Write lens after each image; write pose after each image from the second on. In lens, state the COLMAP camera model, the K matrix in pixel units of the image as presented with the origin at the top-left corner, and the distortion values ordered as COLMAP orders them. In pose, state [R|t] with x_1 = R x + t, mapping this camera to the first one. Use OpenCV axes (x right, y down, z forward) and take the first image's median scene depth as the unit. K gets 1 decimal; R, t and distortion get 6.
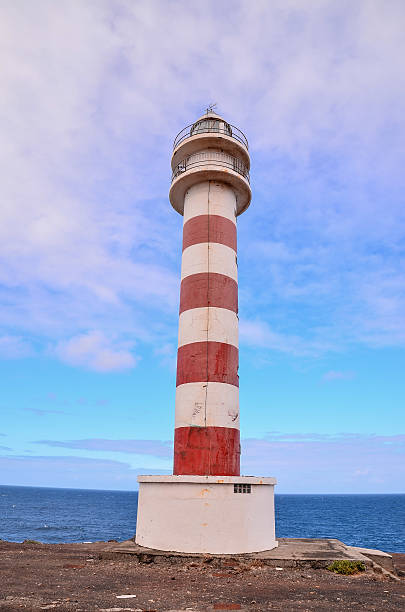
lens RADIAL K [[446.5, 0, 204.3], [0, 446.5, 304.6], [0, 0, 1]] dist [-0.111793, 0.060408]
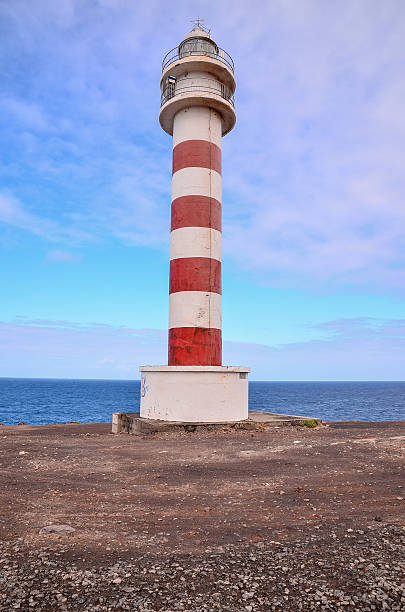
lens RADIAL K [[460.3, 0, 202.4], [0, 460.3, 304.8], [0, 0, 1]] dist [-0.116741, 0.090809]
pose [[0.843916, 0.071274, 0.531719, -0.678093], [-0.201012, 0.960941, 0.190226, -0.028392], [-0.497392, -0.267417, 0.825281, -0.039611]]
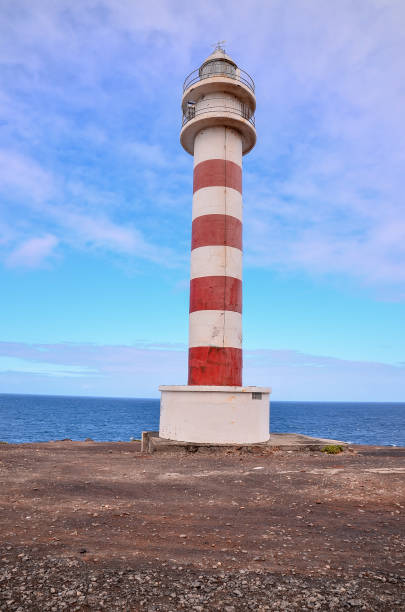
lens RADIAL K [[460.3, 0, 204.3], [0, 460.3, 305.3], [0, 0, 1]] dist [-0.116741, 0.090809]
pose [[0.952578, 0.060626, 0.298194, -0.416132], [-0.120217, 0.975213, 0.185760, -0.063824], [-0.279541, -0.212799, 0.936255, -0.142947]]
